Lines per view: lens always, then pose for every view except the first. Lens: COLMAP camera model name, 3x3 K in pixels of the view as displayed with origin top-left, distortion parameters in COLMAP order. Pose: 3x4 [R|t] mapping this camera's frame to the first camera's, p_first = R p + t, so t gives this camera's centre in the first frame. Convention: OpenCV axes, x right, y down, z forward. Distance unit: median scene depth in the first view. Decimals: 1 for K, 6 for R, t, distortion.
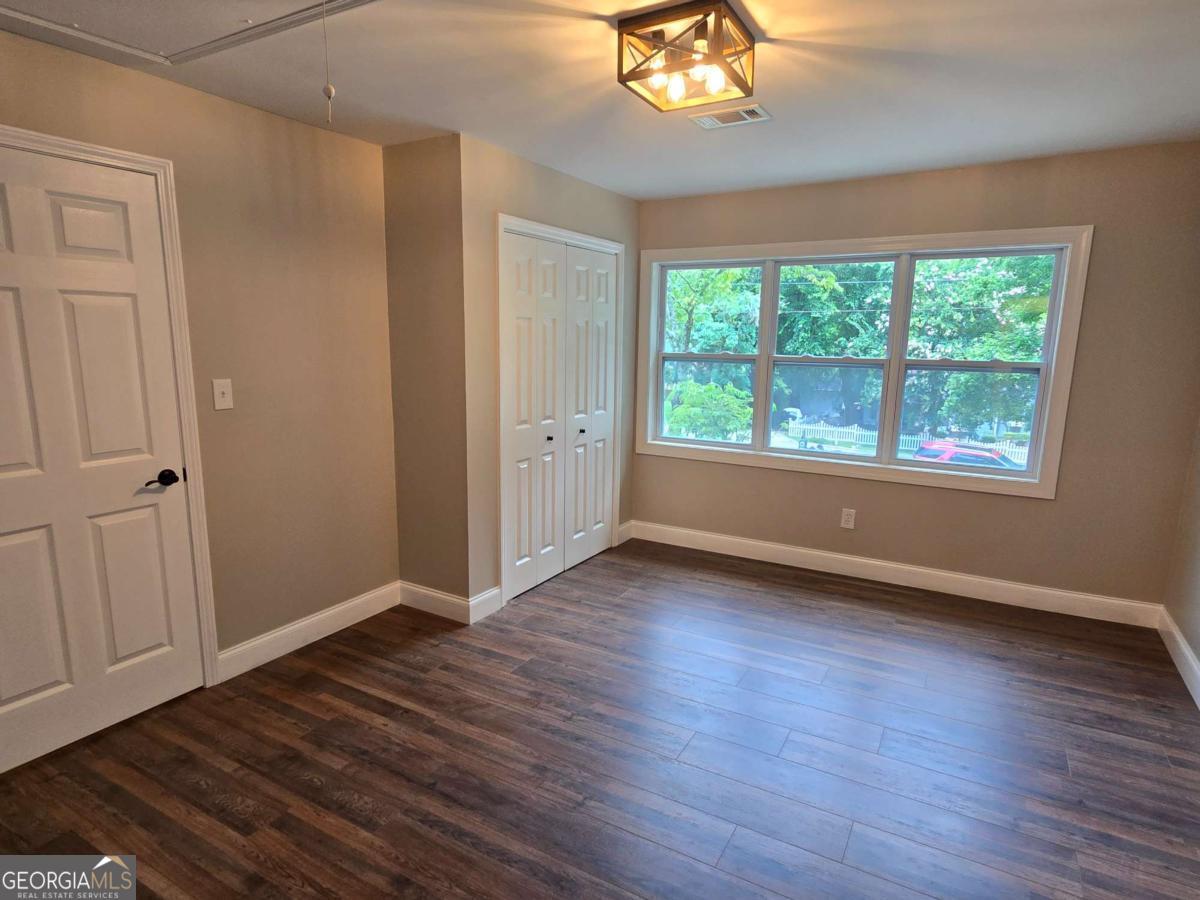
lens RADIAL K [[686.1, 0, 591.9], [0, 686.1, 458.1], [0, 0, 1]] dist [-0.004655, -0.001820]
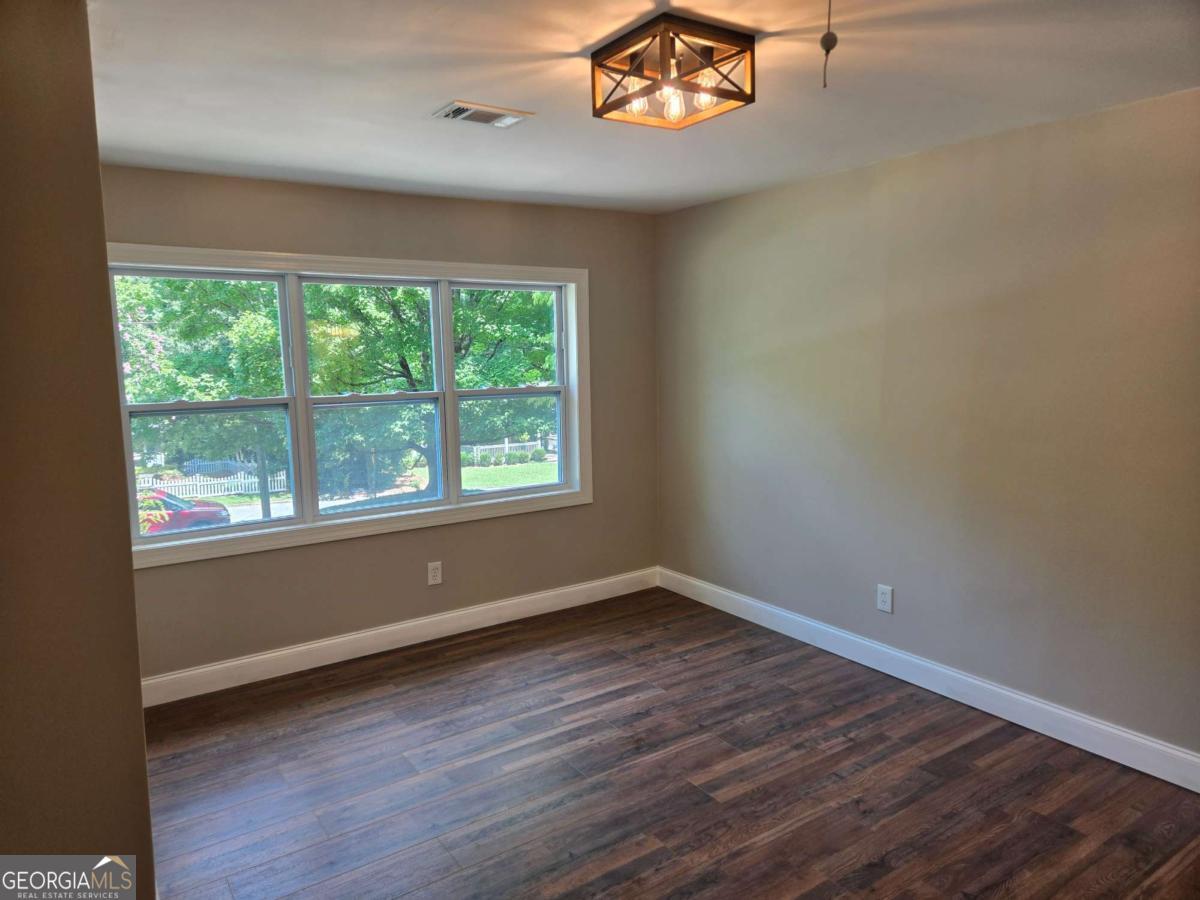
lens RADIAL K [[795.2, 0, 592.5], [0, 795.2, 440.9], [0, 0, 1]] dist [0.034997, -0.001598]
pose [[0.433417, -0.122107, 0.892883, -0.631805], [0.187661, 0.981288, 0.043104, -0.124419], [-0.881438, 0.148877, 0.448222, 0.484300]]
